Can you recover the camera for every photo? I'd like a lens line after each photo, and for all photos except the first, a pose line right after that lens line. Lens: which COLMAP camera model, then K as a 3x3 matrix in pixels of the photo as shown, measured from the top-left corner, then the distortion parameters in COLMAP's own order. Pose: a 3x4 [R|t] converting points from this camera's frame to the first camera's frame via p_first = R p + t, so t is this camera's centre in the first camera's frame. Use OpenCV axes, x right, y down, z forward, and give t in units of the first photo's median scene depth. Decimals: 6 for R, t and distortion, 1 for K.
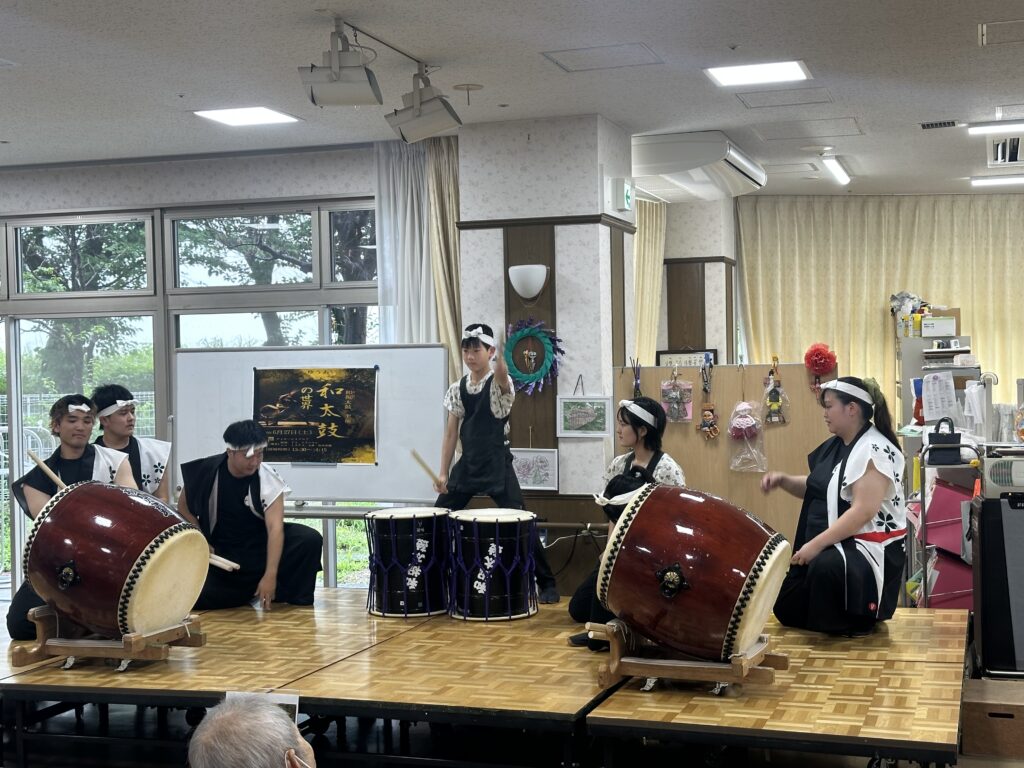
lens RADIAL K [[1441.8, 0, 508.9], [0, 1441.8, 411.8], [0, 0, 1]] dist [0.132574, -0.123021]
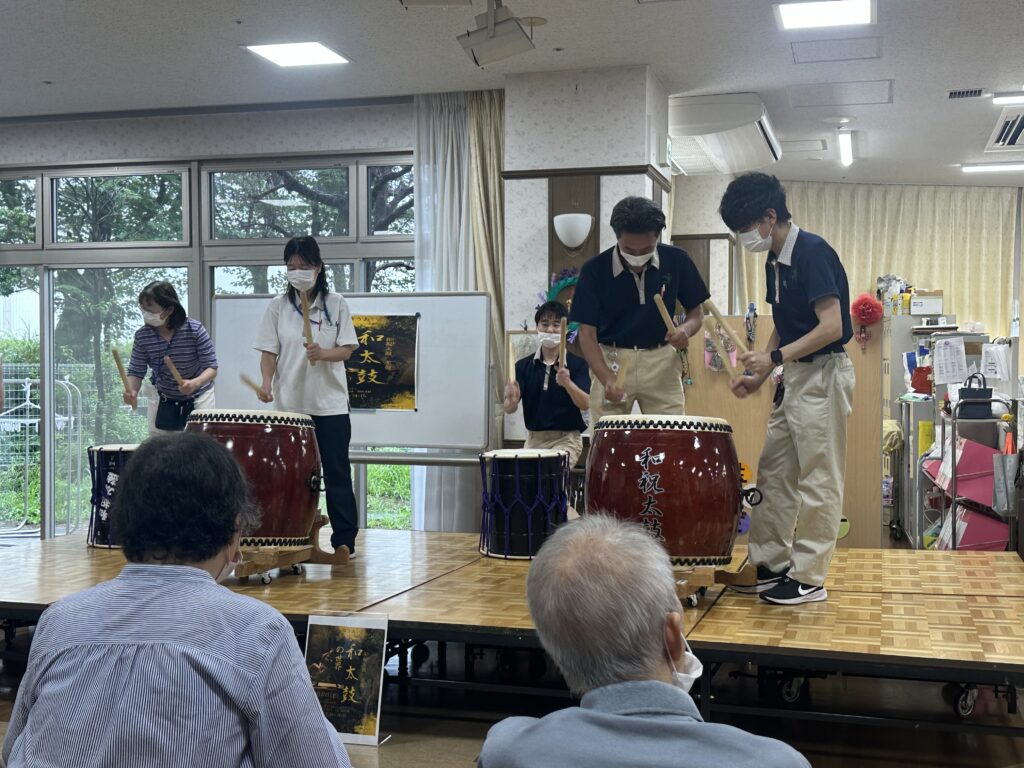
lens RADIAL K [[1264.4, 0, 513.5], [0, 1264.4, 418.2], [0, 0, 1]] dist [0.168881, -0.347675]
pose [[0.998756, 0.020187, 0.045602, -0.063068], [-0.020219, 0.999796, 0.000252, 0.039788], [-0.045587, -0.001174, 0.998960, 0.106627]]
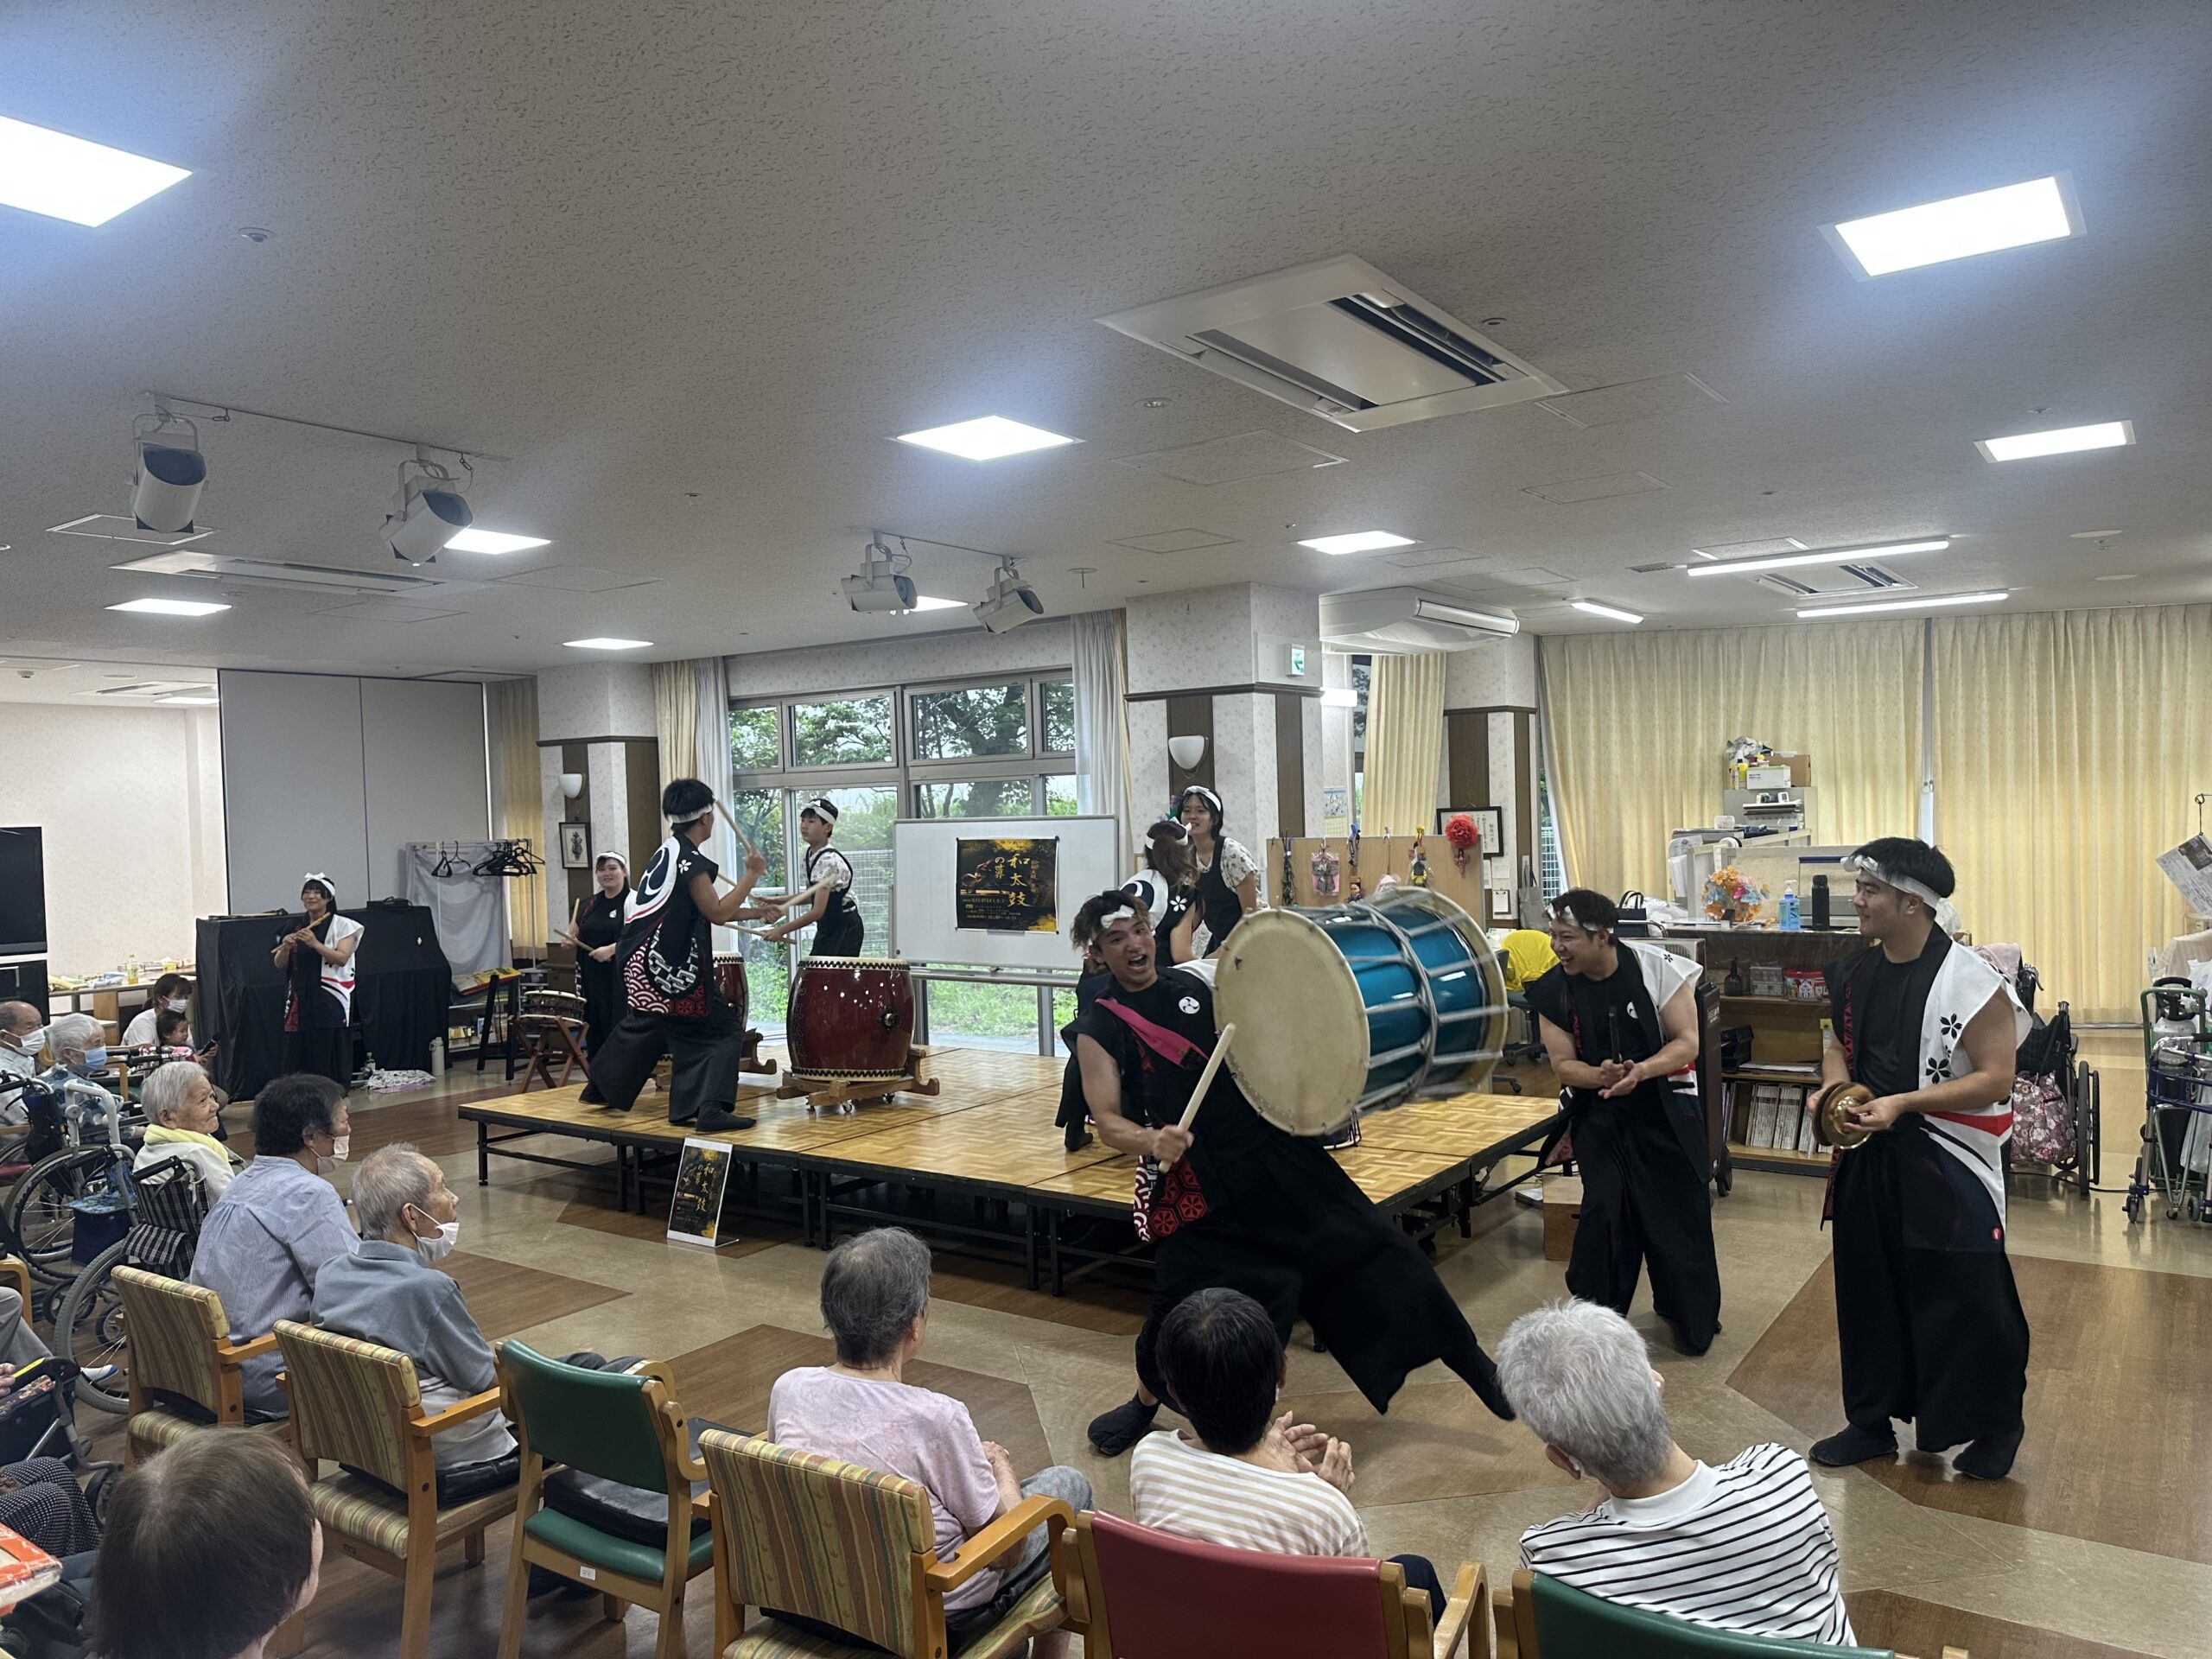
lens RADIAL K [[1566.6, 0, 1110.6], [0, 1566.6, 862.1], [0, 0, 1]] dist [0.128561, -0.138408]
pose [[0.956398, -0.000700, -0.292065, 0.265188], [0.003443, 0.999955, 0.008876, -0.023281], [0.292045, -0.009494, 0.956357, -0.048566]]
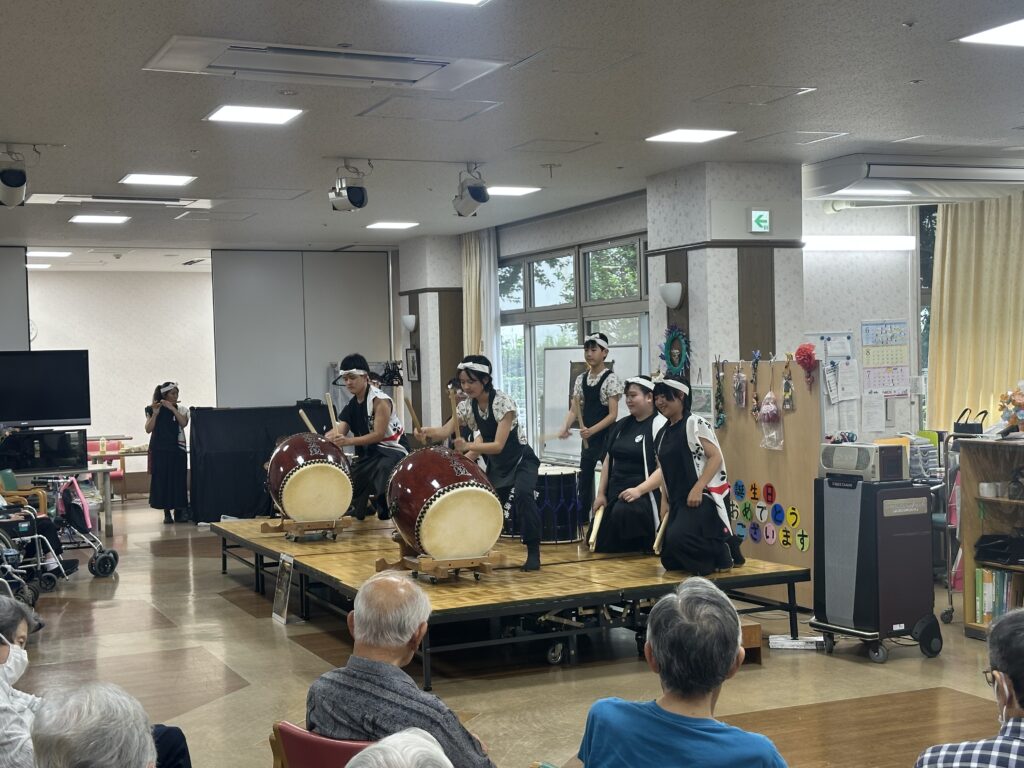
lens RADIAL K [[1434.4, 0, 532.2], [0, 1434.4, 386.6], [0, 0, 1]] dist [0.116930, -0.074278]
pose [[0.686687, 0.012578, -0.726844, 0.823378], [-0.004389, 0.999904, 0.013156, -0.023924], [0.726940, -0.005844, 0.686676, 0.020082]]
